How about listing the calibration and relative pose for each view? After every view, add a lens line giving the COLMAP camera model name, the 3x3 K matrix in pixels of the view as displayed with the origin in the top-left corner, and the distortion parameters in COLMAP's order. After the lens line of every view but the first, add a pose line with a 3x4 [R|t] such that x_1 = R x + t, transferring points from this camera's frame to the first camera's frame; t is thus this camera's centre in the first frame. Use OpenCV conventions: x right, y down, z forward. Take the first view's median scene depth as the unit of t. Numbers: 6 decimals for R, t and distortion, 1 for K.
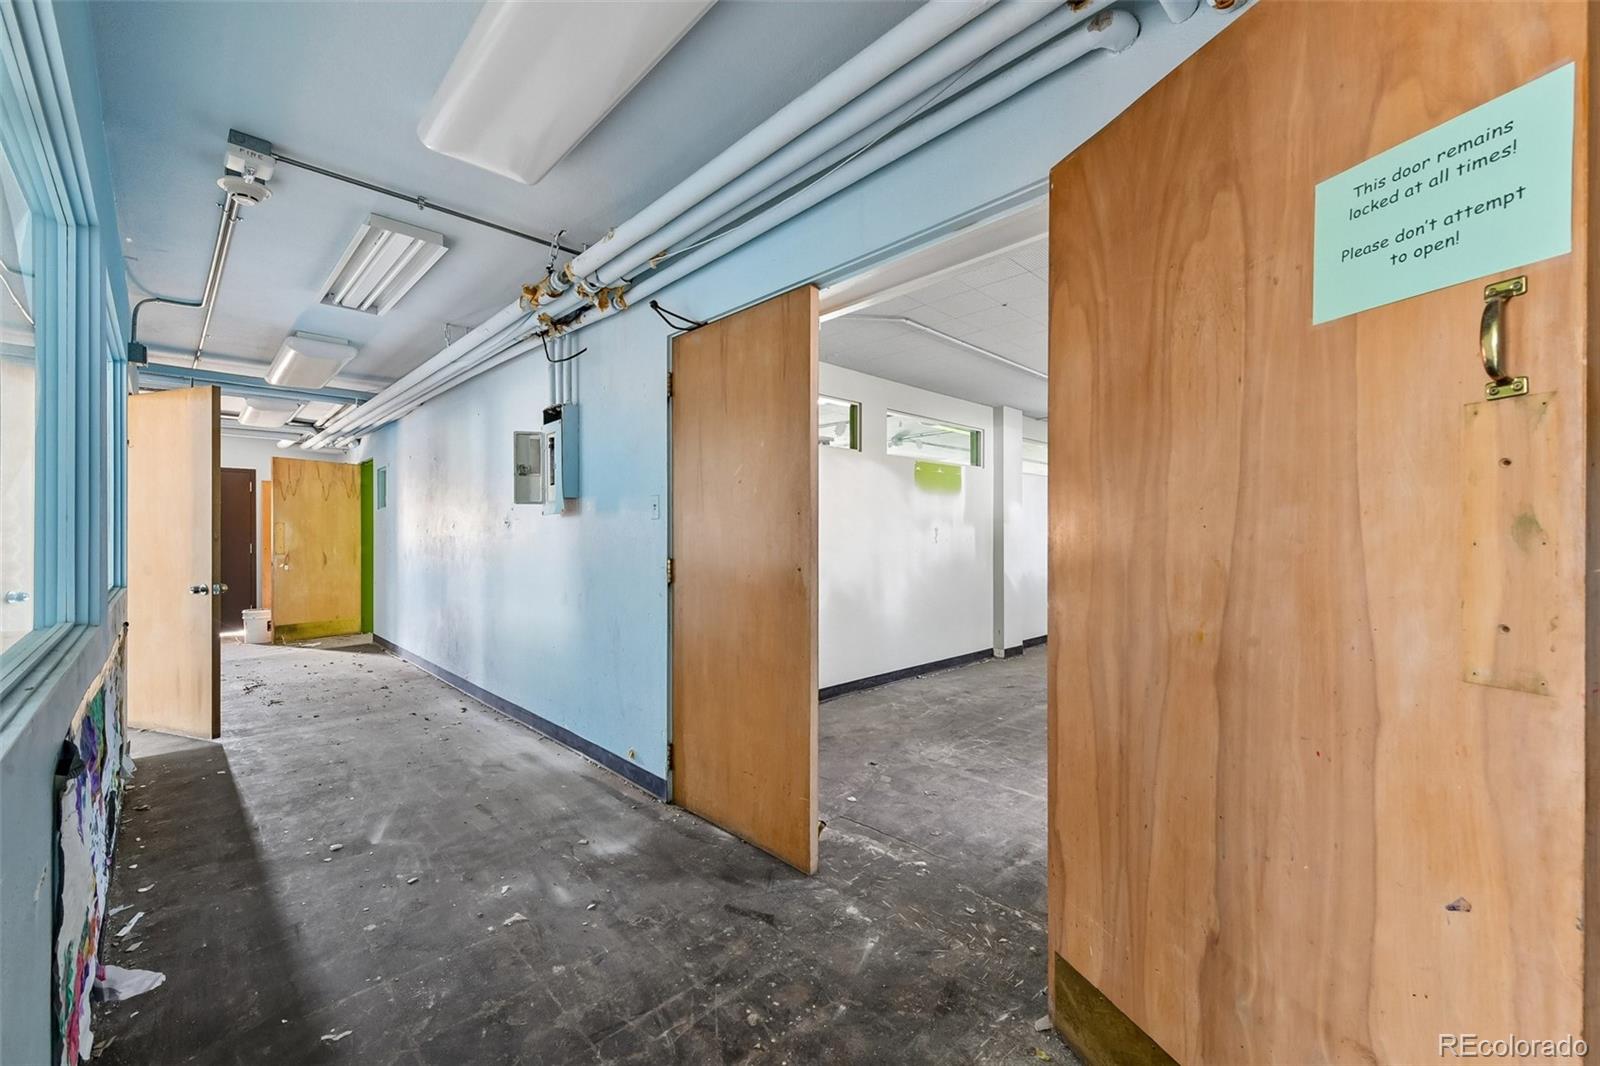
lens RADIAL K [[643.9, 0, 807.3], [0, 643.9, 534.8], [0, 0, 1]] dist [-0.017927, -0.001103]
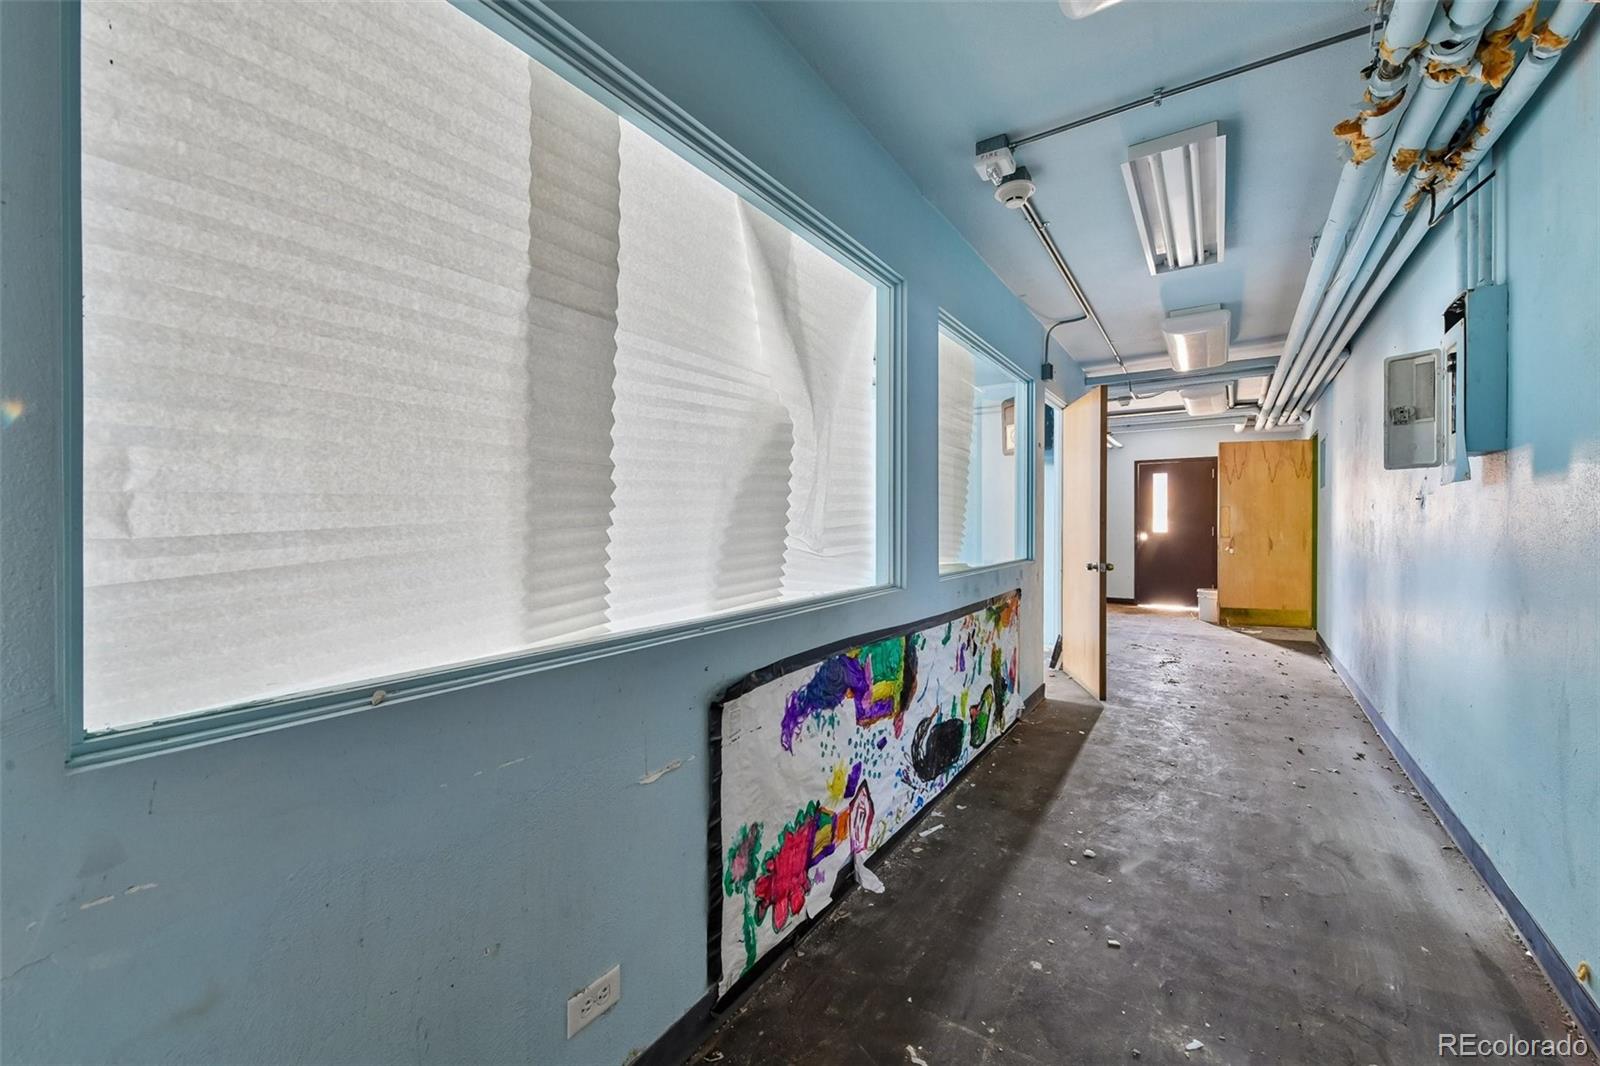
lens RADIAL K [[630.6, 0, 799.0], [0, 630.6, 526.3], [0, 0, 1]] dist [0.001839, -0.004967]
pose [[0.196269, 0.010595, -0.980493, 0.054933], [0.000708, 0.999940, 0.010947, 0.001584], [0.980550, -0.002843, 0.196250, 0.297097]]
